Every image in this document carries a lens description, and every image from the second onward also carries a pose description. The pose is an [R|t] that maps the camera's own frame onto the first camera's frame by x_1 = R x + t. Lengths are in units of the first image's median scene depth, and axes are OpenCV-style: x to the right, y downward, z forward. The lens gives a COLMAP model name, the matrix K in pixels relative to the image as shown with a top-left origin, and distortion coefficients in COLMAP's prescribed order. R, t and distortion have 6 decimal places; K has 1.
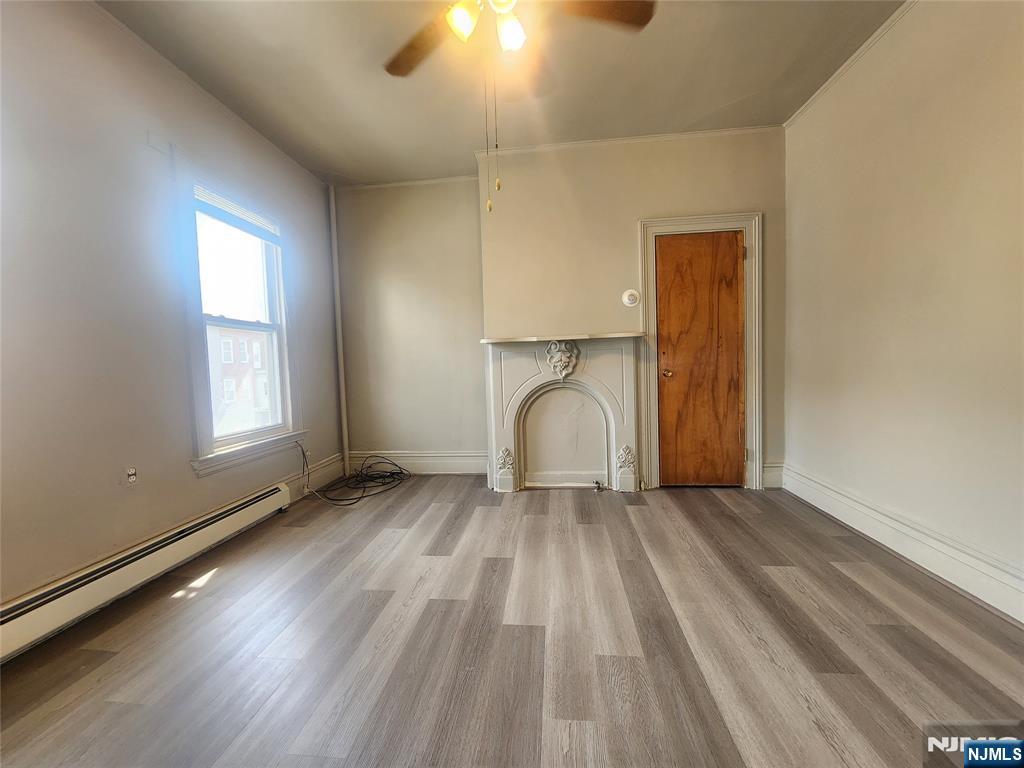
lens RADIAL K [[420.4, 0, 513.3], [0, 420.4, 382.7], [0, 0, 1]] dist [-0.001529, 0.000862]
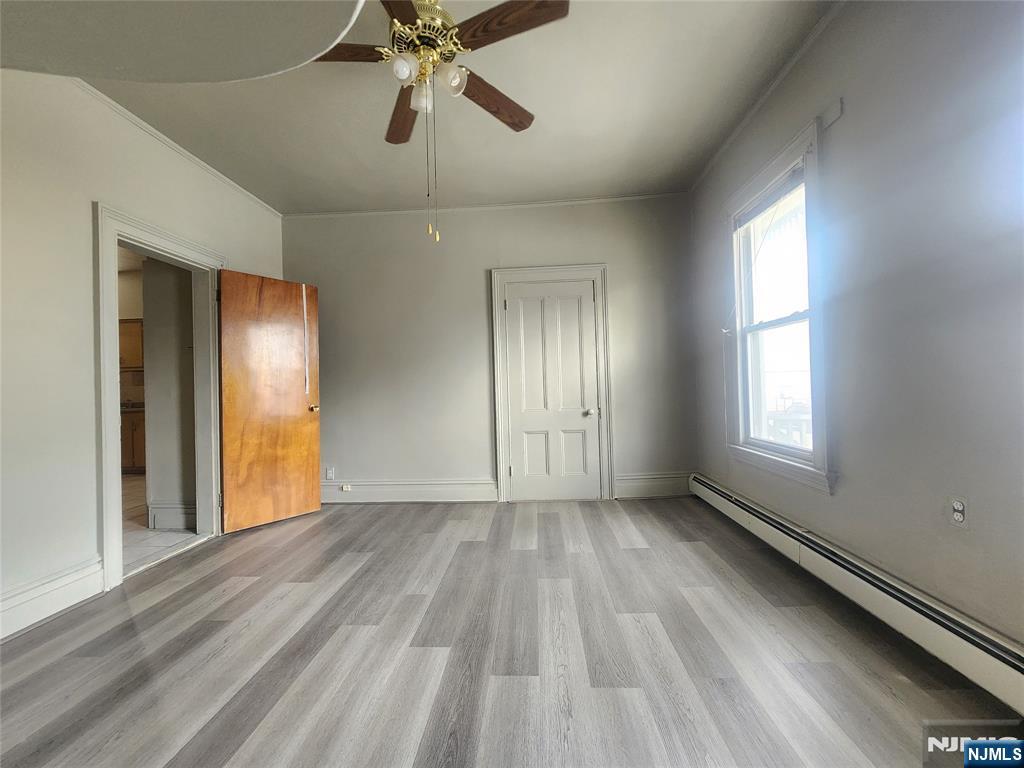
lens RADIAL K [[420.4, 0, 509.5], [0, 420.4, 385.0], [0, 0, 1]] dist [-0.001529, 0.000862]
pose [[-0.997469, 0.061900, -0.034992, -0.110053], [0.060241, 0.997094, 0.046632, -0.054824], [0.037777, 0.044406, -0.998299, 1.293037]]
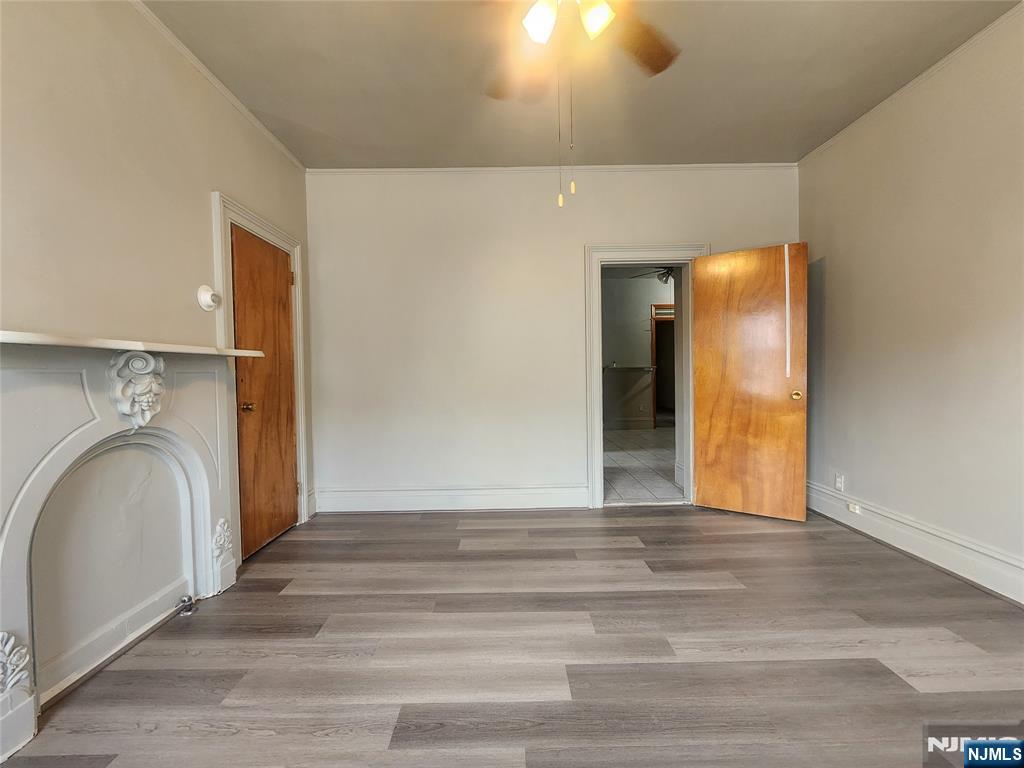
lens RADIAL K [[420.4, 0, 509.7], [0, 420.4, 383.7], [0, 0, 1]] dist [-0.001529, 0.000862]
pose [[-0.102791, 0.012638, 0.994623, -0.552852], [0.071993, 0.997391, -0.005233, -0.033324], [-0.992094, 0.071068, -0.103433, 0.762356]]
